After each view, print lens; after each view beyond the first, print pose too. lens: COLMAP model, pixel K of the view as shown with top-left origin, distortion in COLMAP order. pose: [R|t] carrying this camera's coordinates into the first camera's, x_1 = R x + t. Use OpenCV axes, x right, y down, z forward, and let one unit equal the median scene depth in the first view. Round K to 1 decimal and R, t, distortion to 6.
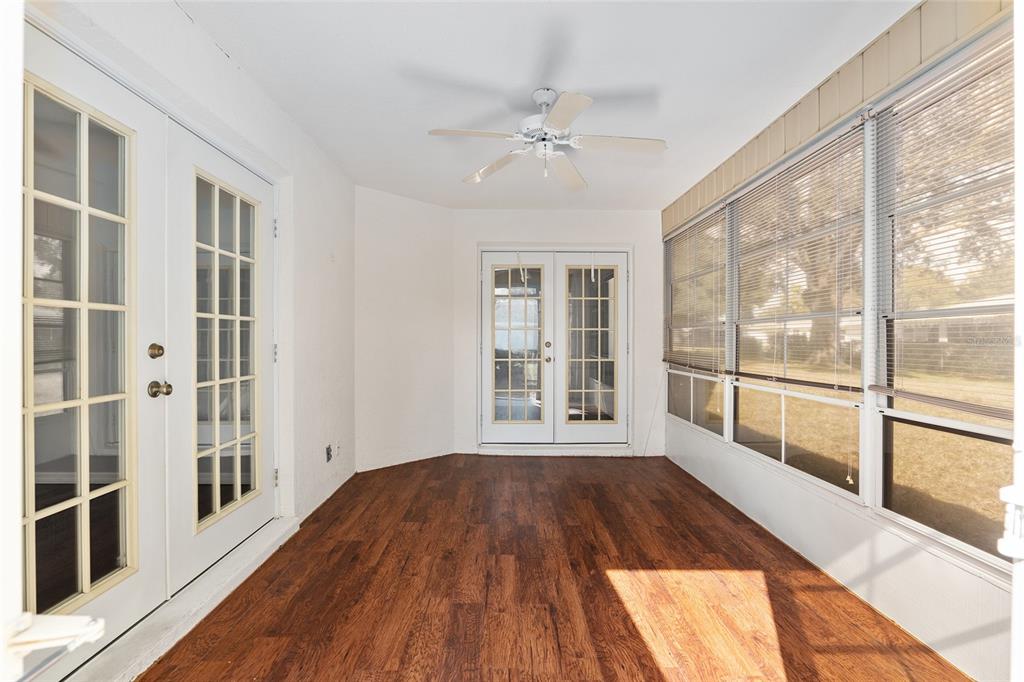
lens RADIAL K [[478.2, 0, 514.5], [0, 478.2, 339.6], [0, 0, 1]] dist [-0.014426, 0.001334]
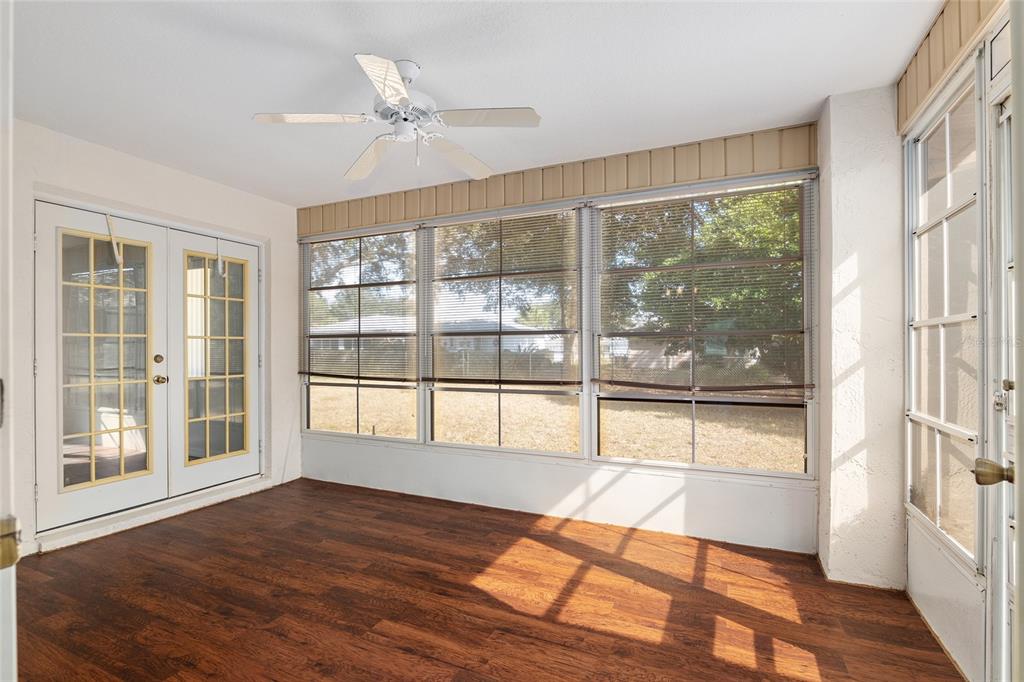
lens RADIAL K [[478.2, 0, 514.8], [0, 478.2, 346.2], [0, 0, 1]] dist [-0.014426, 0.001334]
pose [[0.433548, -0.000094, 0.901130, -0.547966], [0.005140, 0.999984, -0.002369, -0.005794], [-0.901116, 0.005659, 0.433542, 0.392192]]
